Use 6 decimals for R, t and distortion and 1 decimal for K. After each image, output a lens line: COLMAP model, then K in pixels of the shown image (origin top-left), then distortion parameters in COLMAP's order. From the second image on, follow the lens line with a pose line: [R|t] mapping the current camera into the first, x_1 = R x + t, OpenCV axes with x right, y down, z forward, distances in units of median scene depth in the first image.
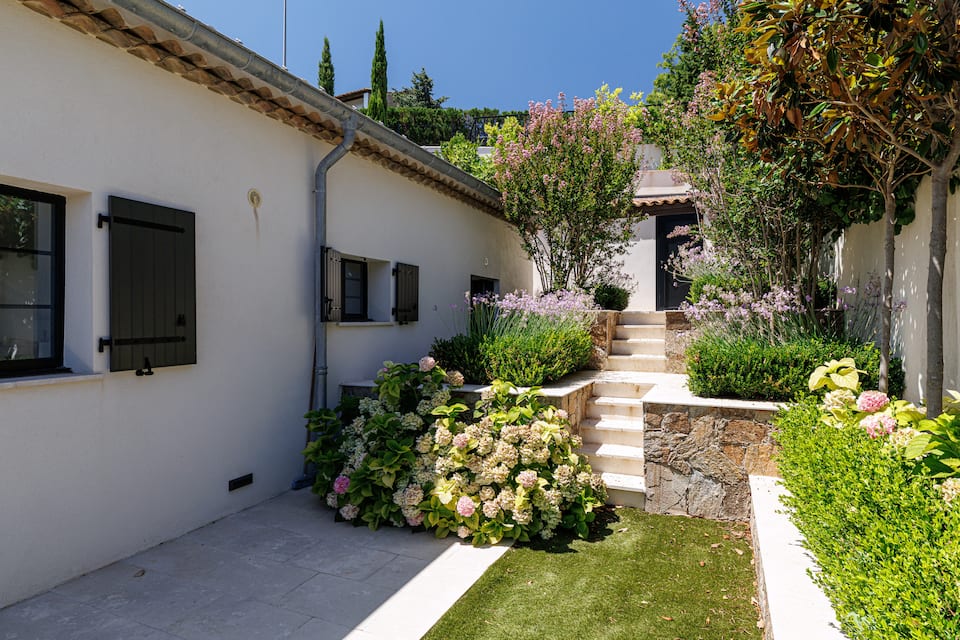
lens RADIAL K [[557.2, 0, 479.1], [0, 557.2, 319.3], [0, 0, 1]] dist [-0.001139, 0.000720]
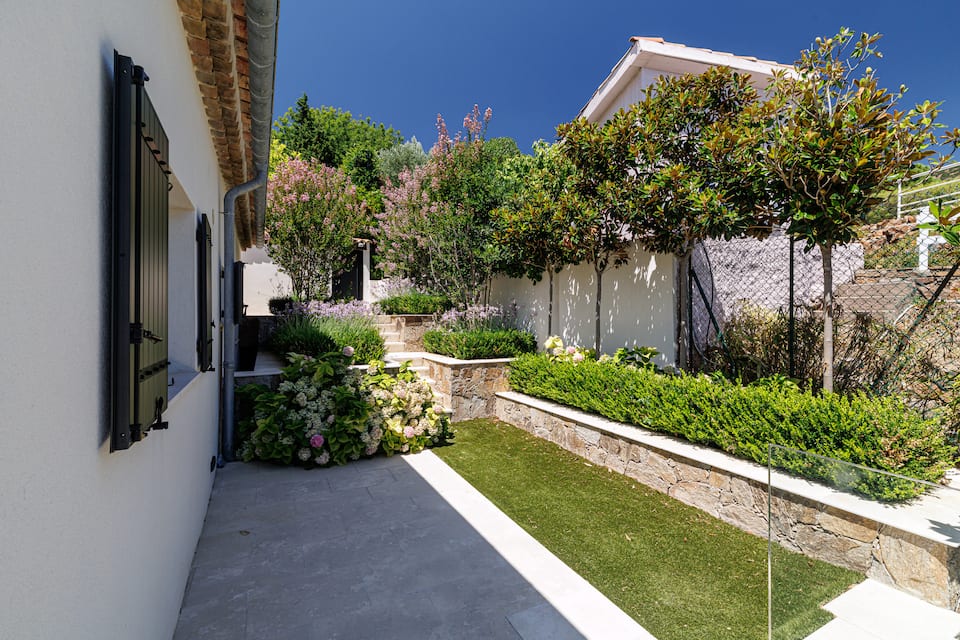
lens RADIAL K [[430.6, 0, 479.8], [0, 430.6, 318.7], [0, 0, 1]] dist [-0.002894, -0.000173]
pose [[0.624847, -0.001050, 0.780746, -0.880802], [0.004203, 0.999989, -0.002019, -0.002361], [-0.780736, 0.004543, 0.624845, 0.016783]]
